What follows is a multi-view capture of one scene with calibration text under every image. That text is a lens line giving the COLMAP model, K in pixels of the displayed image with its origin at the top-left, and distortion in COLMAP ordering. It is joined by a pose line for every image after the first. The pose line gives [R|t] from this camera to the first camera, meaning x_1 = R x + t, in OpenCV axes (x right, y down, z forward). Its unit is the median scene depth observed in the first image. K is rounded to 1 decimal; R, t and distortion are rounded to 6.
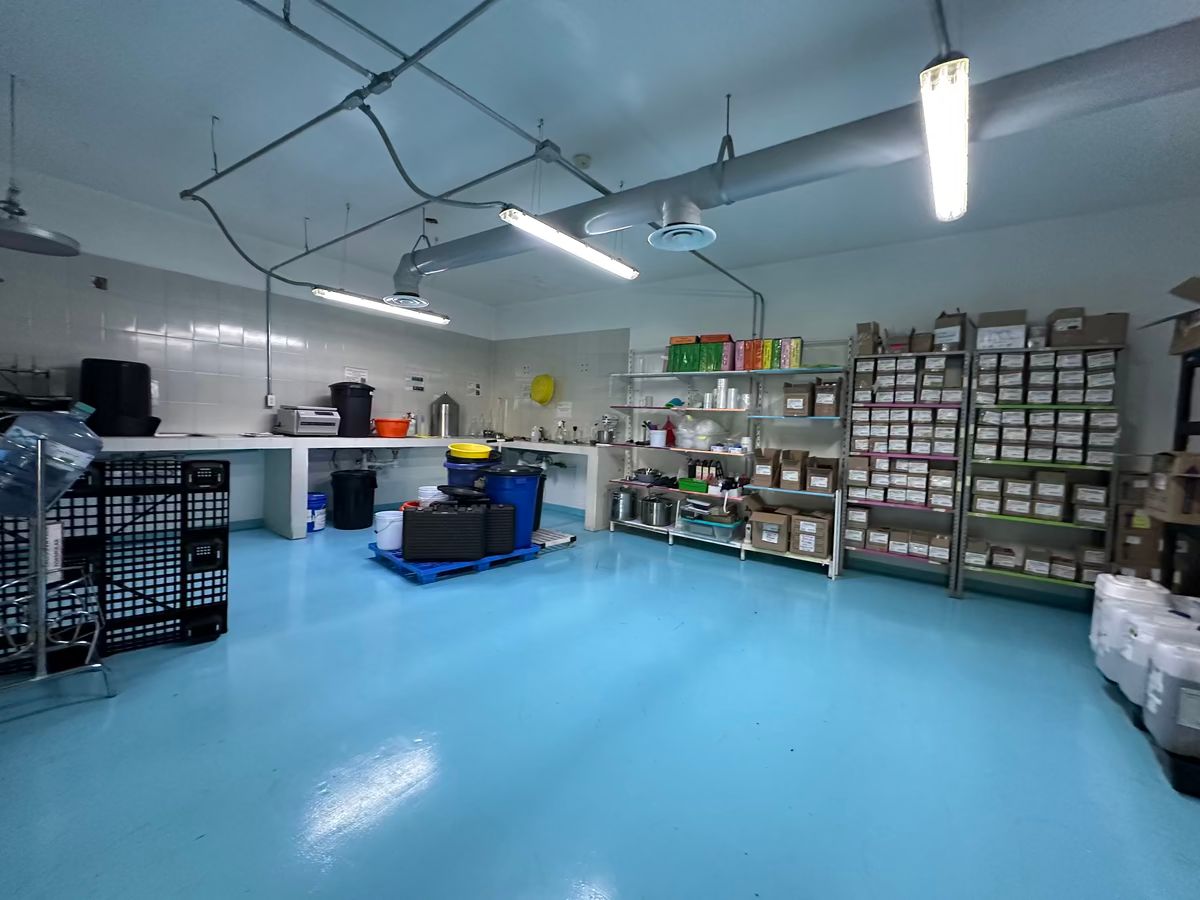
lens RADIAL K [[477.3, 0, 600.0], [0, 477.3, 453.8], [0, 0, 1]] dist [-0.000718, -0.000193]
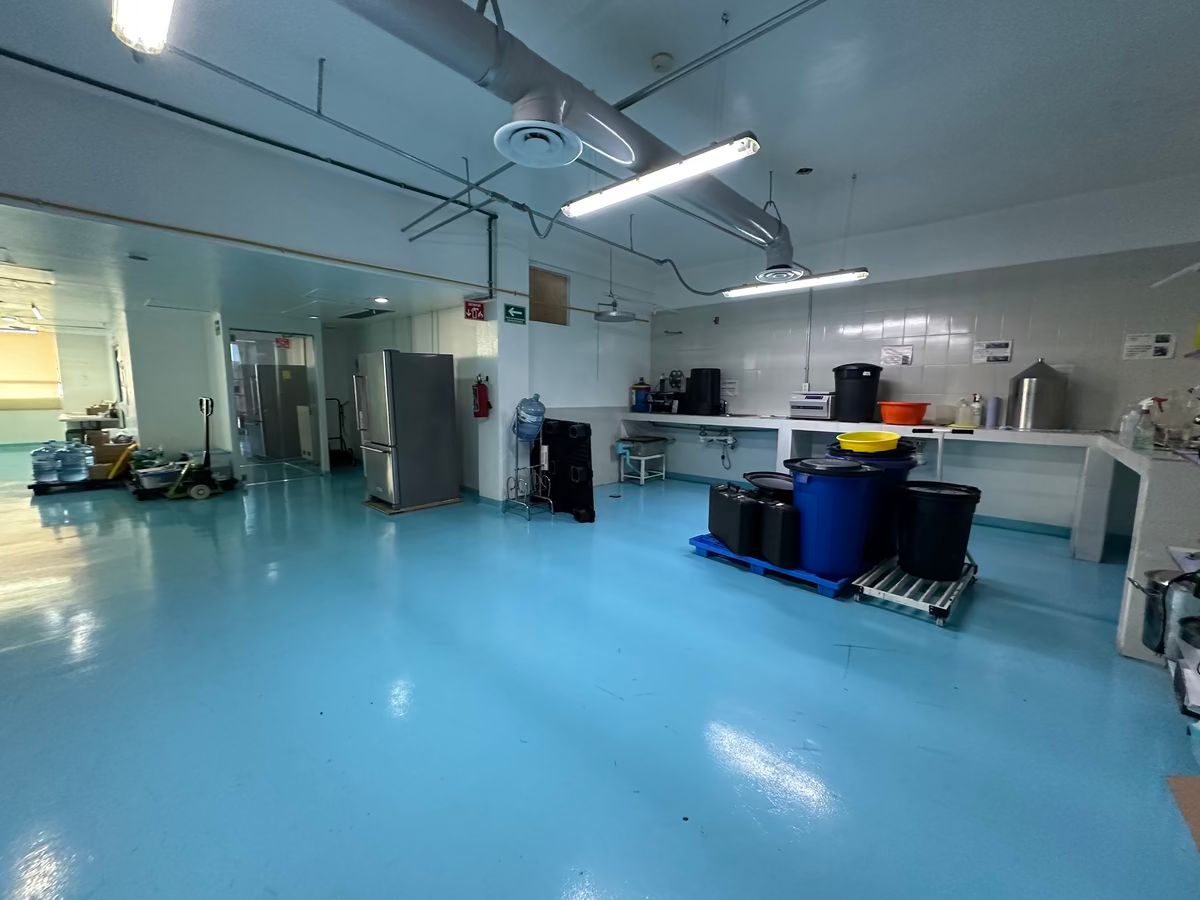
lens RADIAL K [[477.3, 0, 600.0], [0, 477.3, 453.8], [0, 0, 1]] dist [-0.000718, -0.000193]
pose [[-0.110205, 0.082563, -0.990474, 0.527899], [-0.078215, 0.992733, 0.091454, -0.021744], [0.990827, 0.087549, -0.102947, 0.675386]]
